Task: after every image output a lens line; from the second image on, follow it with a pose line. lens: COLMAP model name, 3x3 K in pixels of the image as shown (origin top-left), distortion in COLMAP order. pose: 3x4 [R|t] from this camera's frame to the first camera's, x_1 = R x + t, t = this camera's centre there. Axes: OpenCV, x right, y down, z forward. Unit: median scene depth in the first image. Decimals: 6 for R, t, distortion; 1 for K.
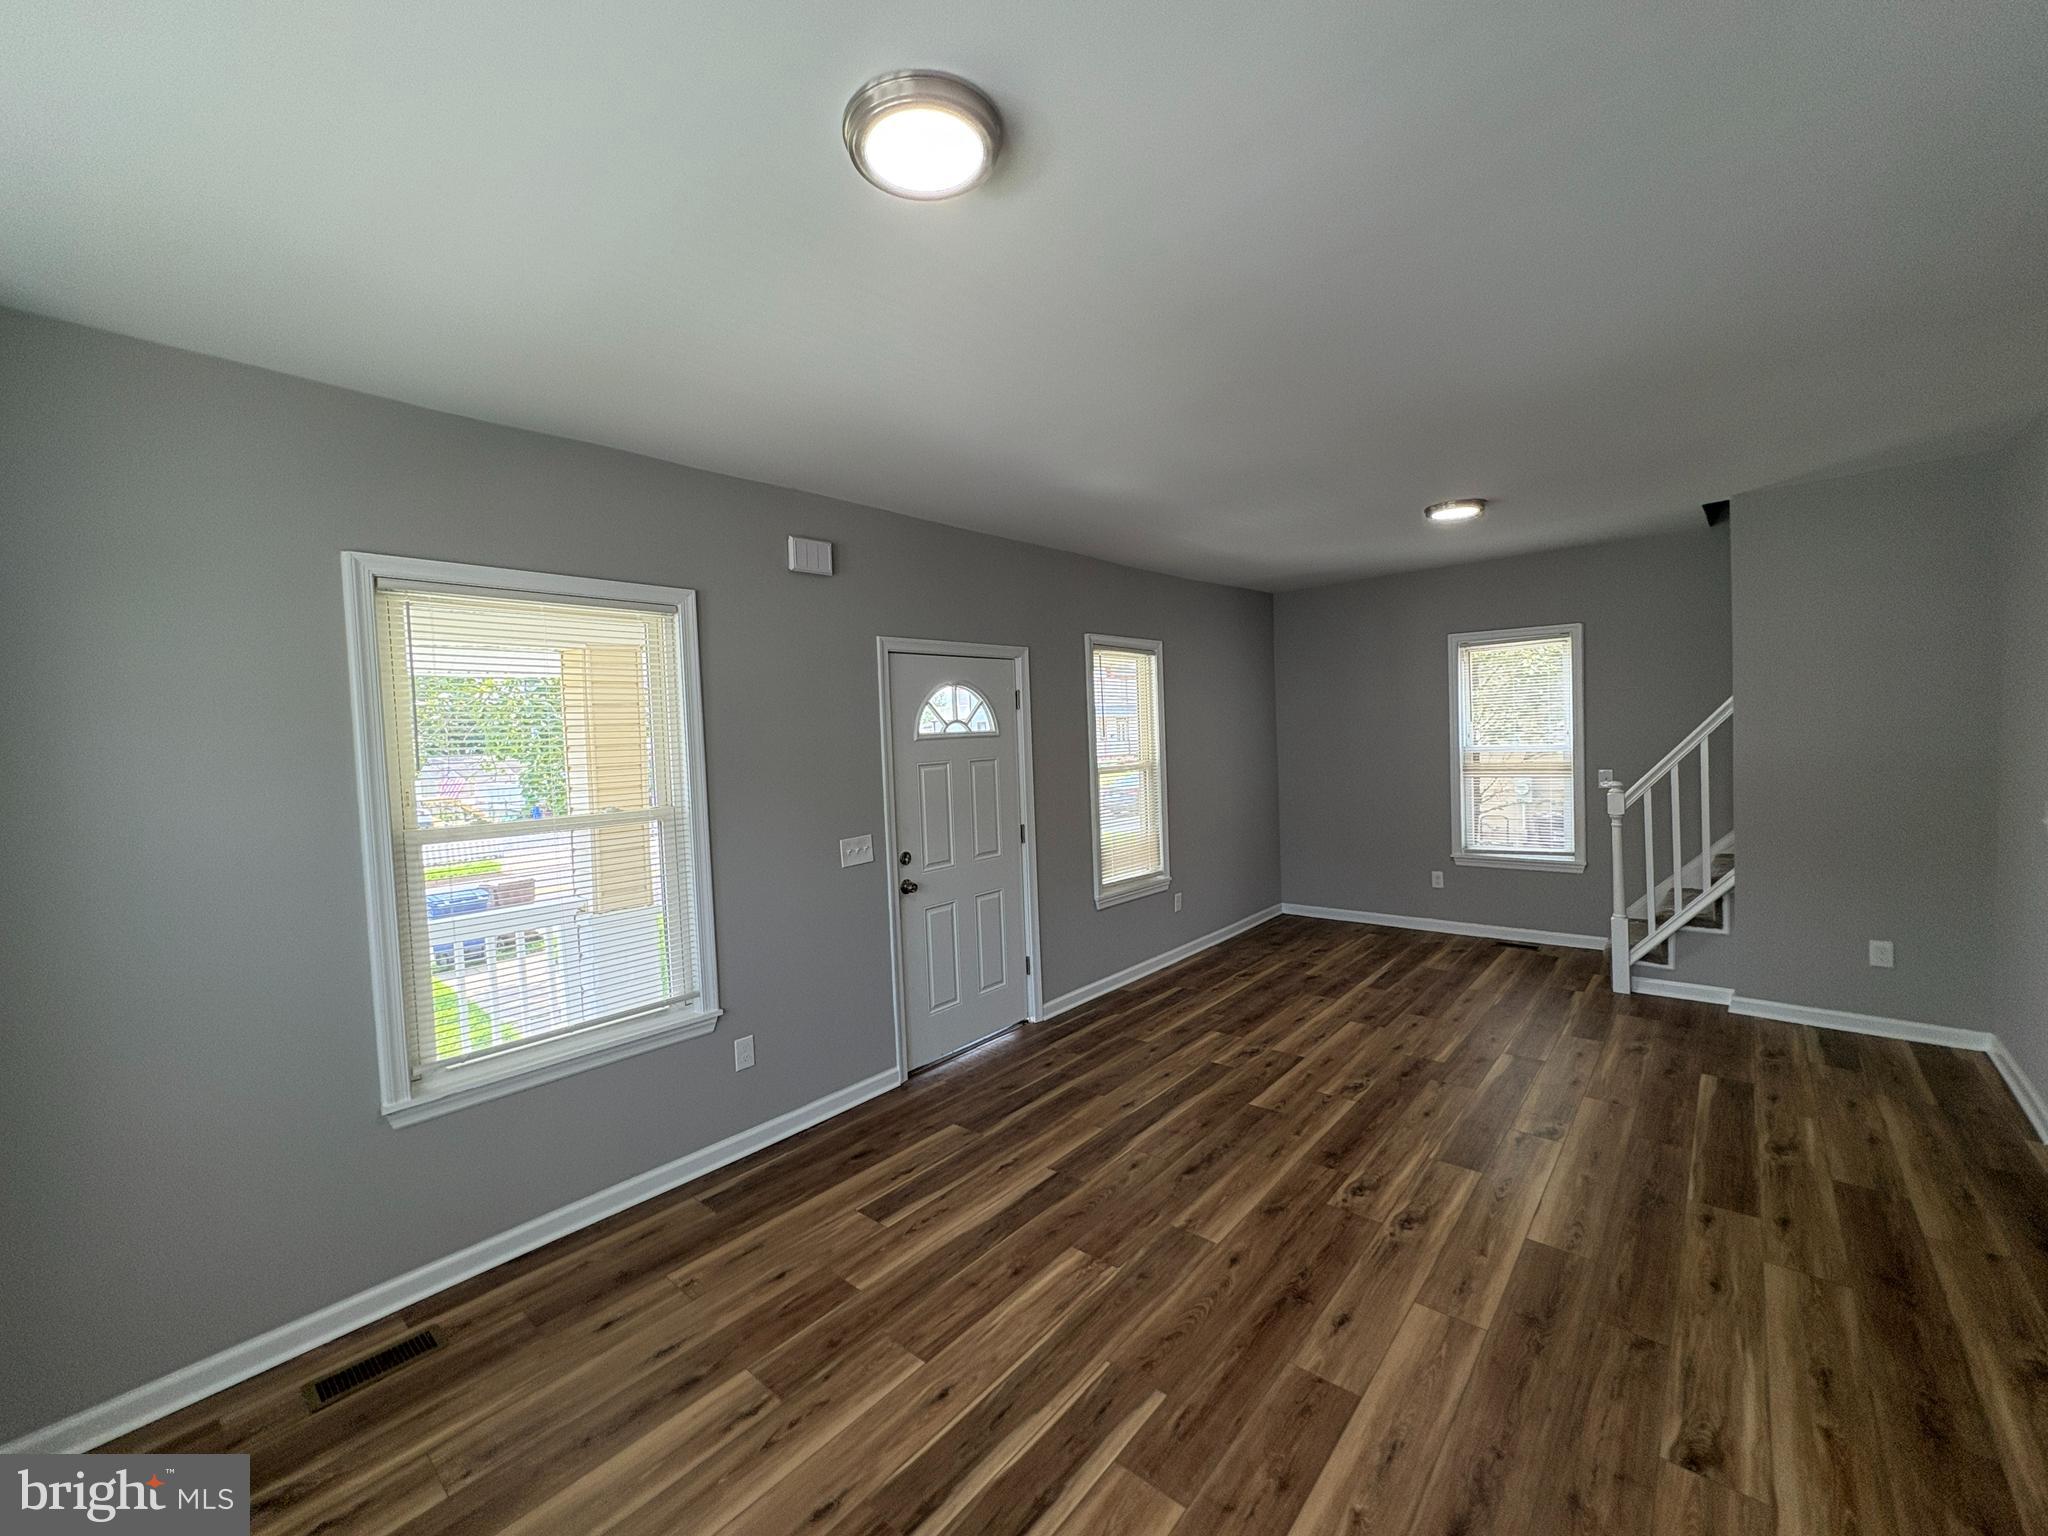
lens RADIAL K [[814.9, 0, 1027.7], [0, 814.9, 767.2], [0, 0, 1]] dist [-0.000391, 0.000280]
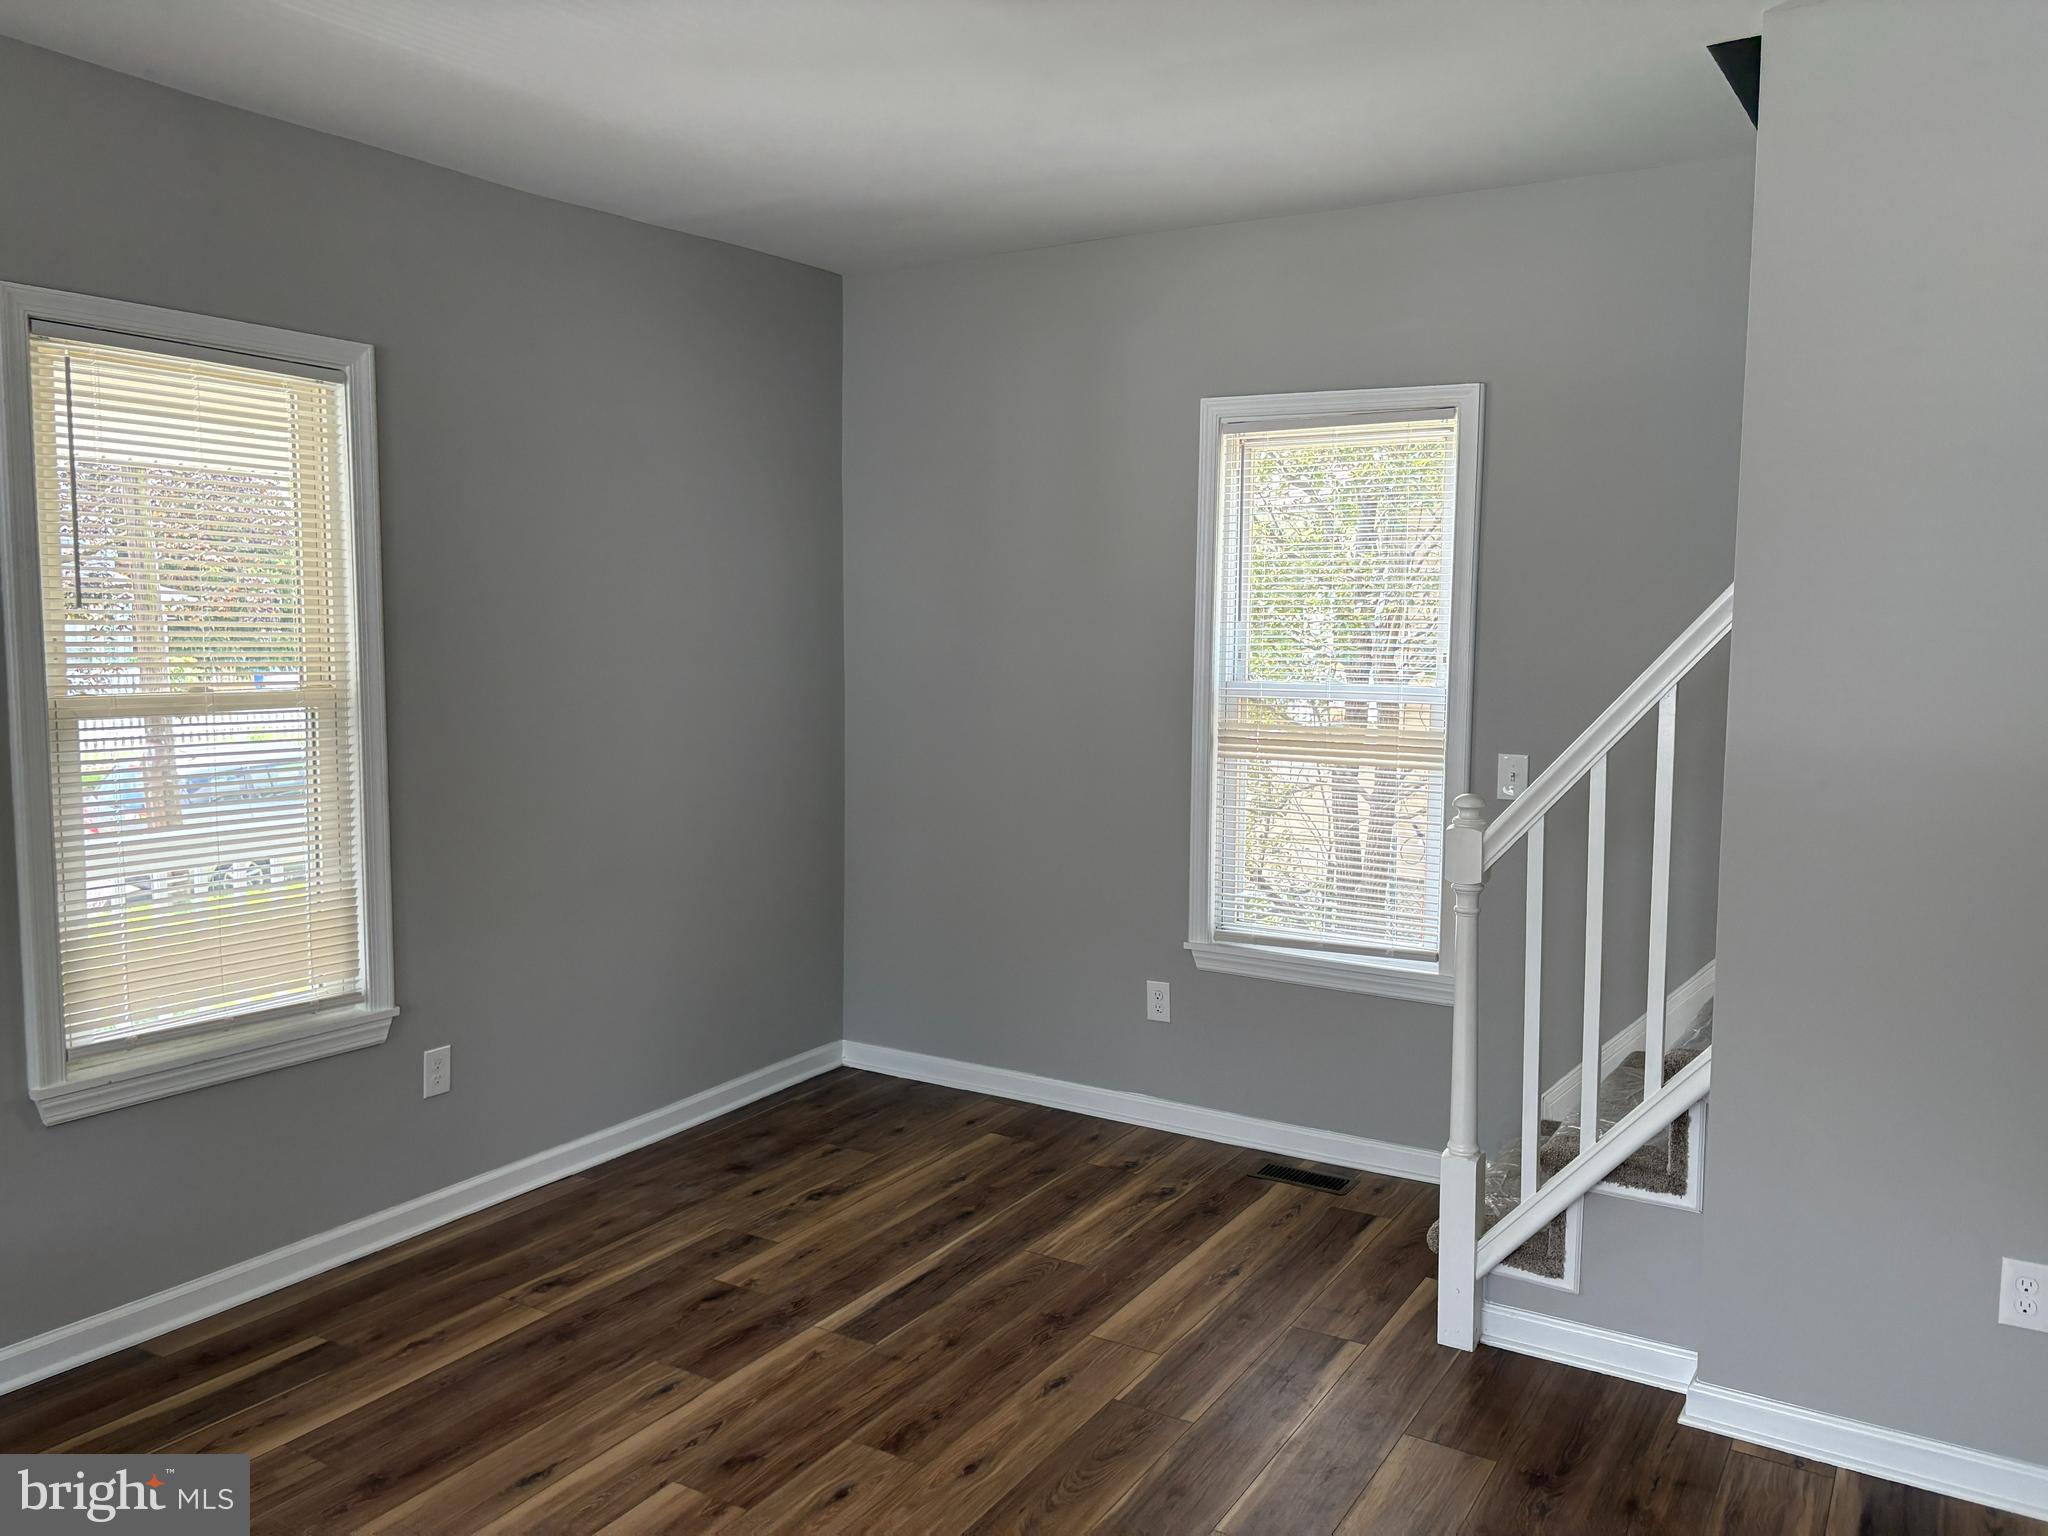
lens RADIAL K [[1567.9, 0, 1029.2], [0, 1567.9, 751.5], [0, 0, 1]] dist [0.005862, 0.001601]
pose [[0.982902, 0.034279, 0.180908, 0.376360], [-0.042748, 0.998155, 0.043124, -0.023775], [-0.179096, -0.050120, 0.982554, 0.315307]]
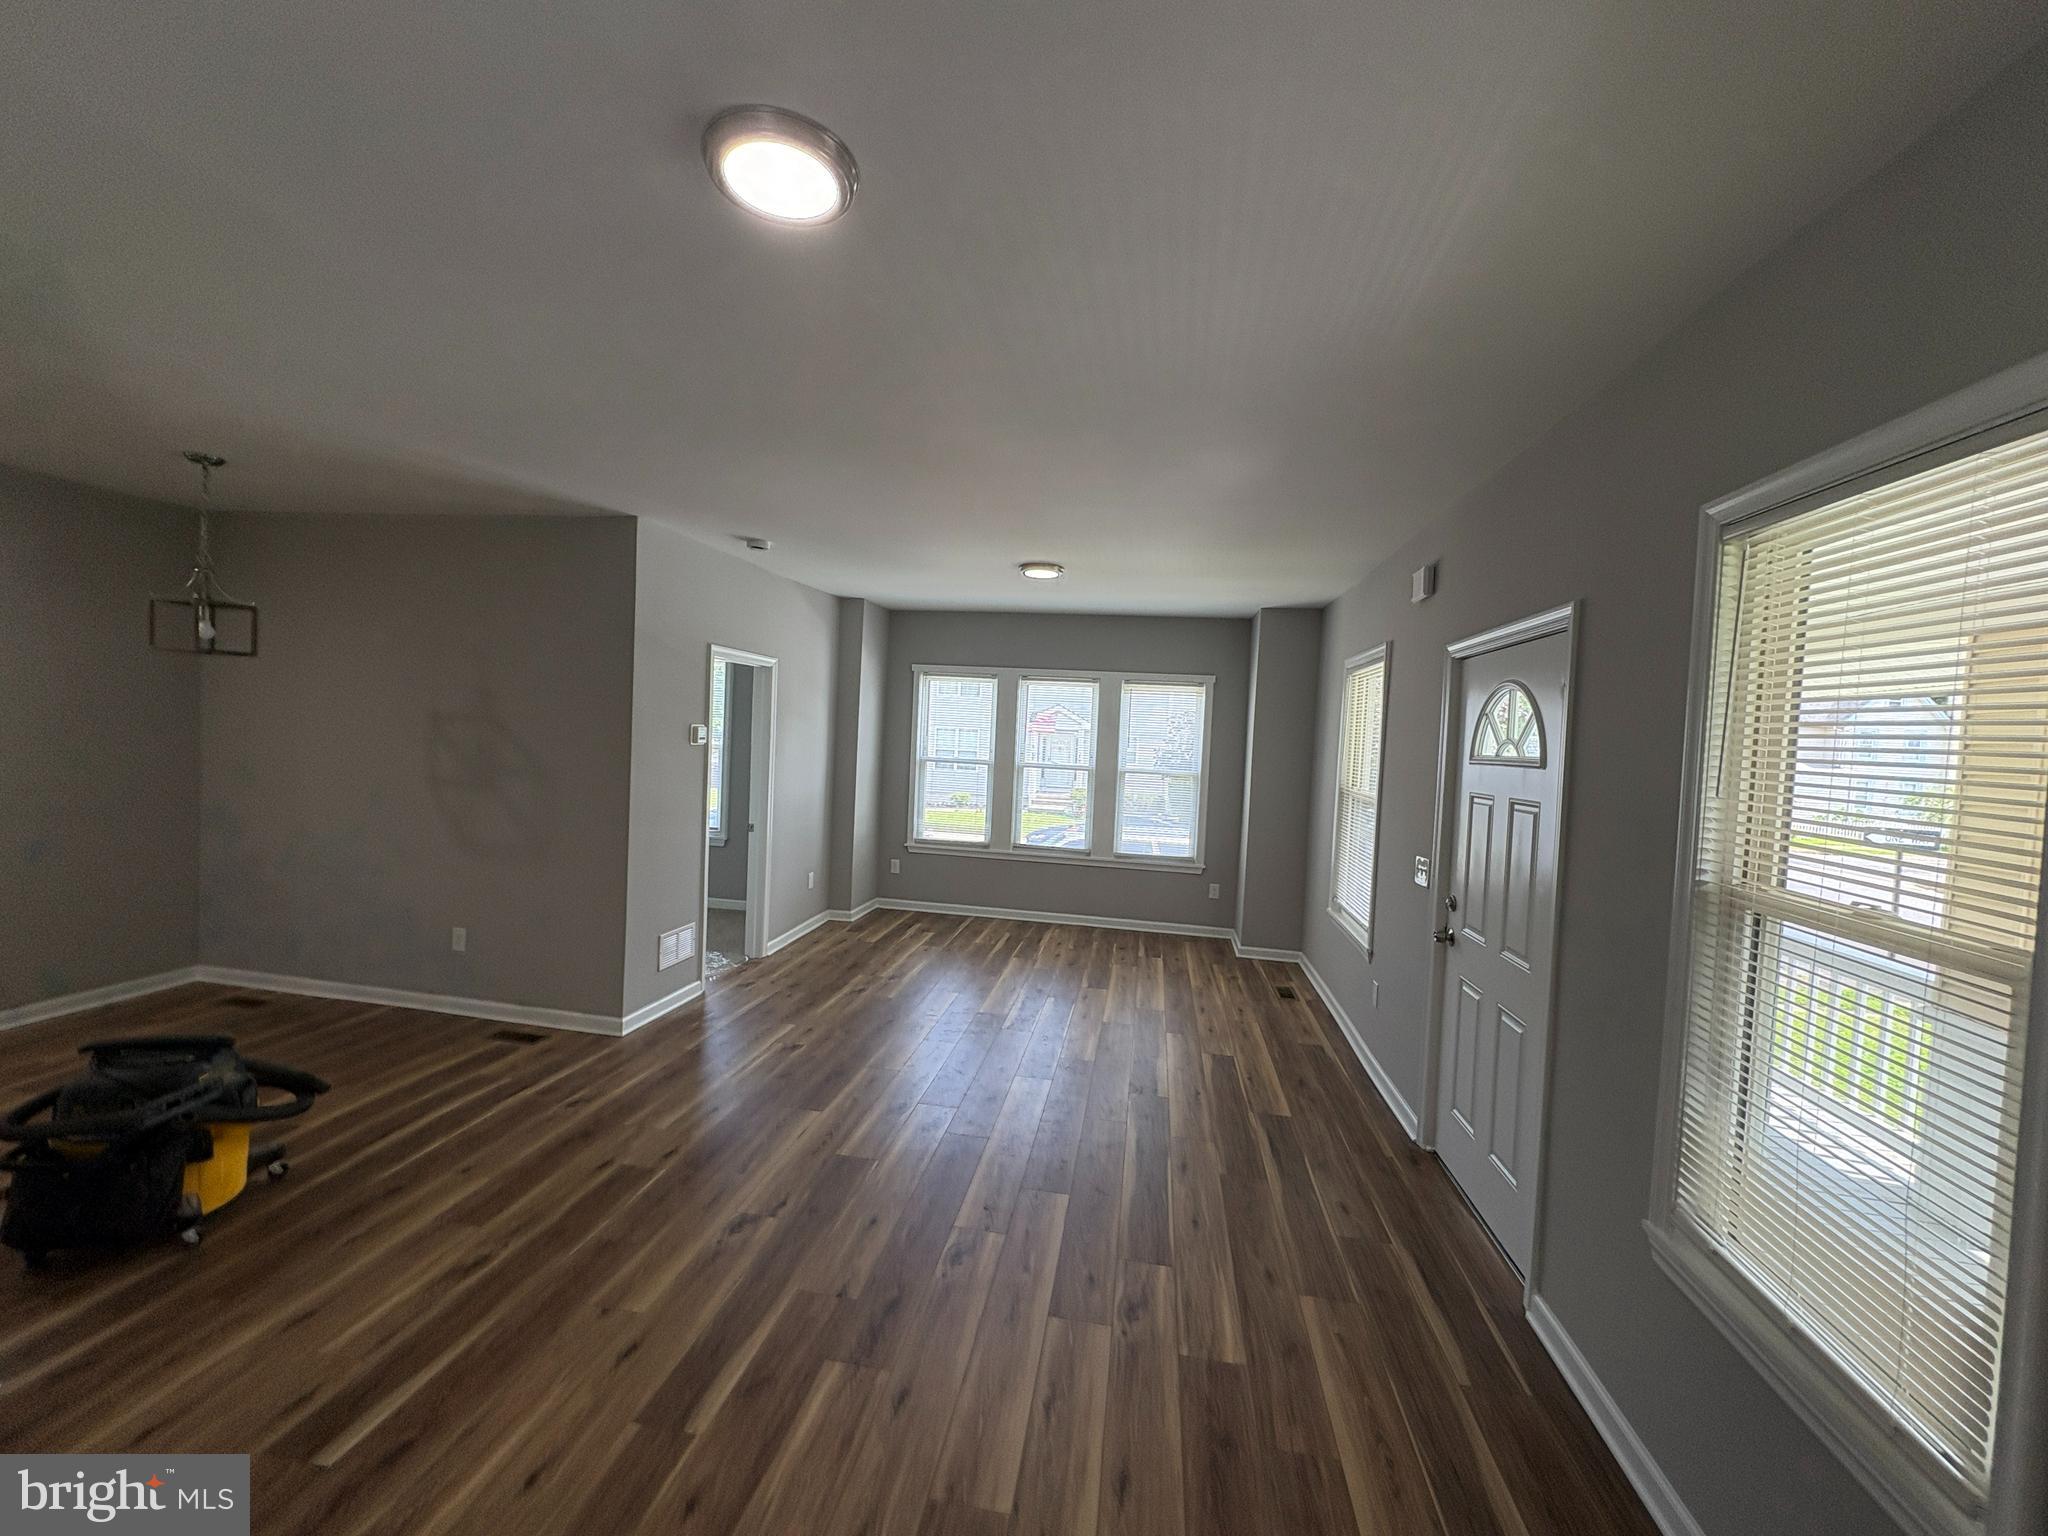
lens RADIAL K [[814.9, 0, 1027.7], [0, 814.9, 767.2], [0, 0, 1]] dist [-0.000391, 0.000280]
pose [[-0.847175, 0.023341, -0.530801, 0.554066], [-0.030184, 0.995307, 0.091941, -0.076044], [0.530456, 0.093912, -0.842495, 1.225685]]
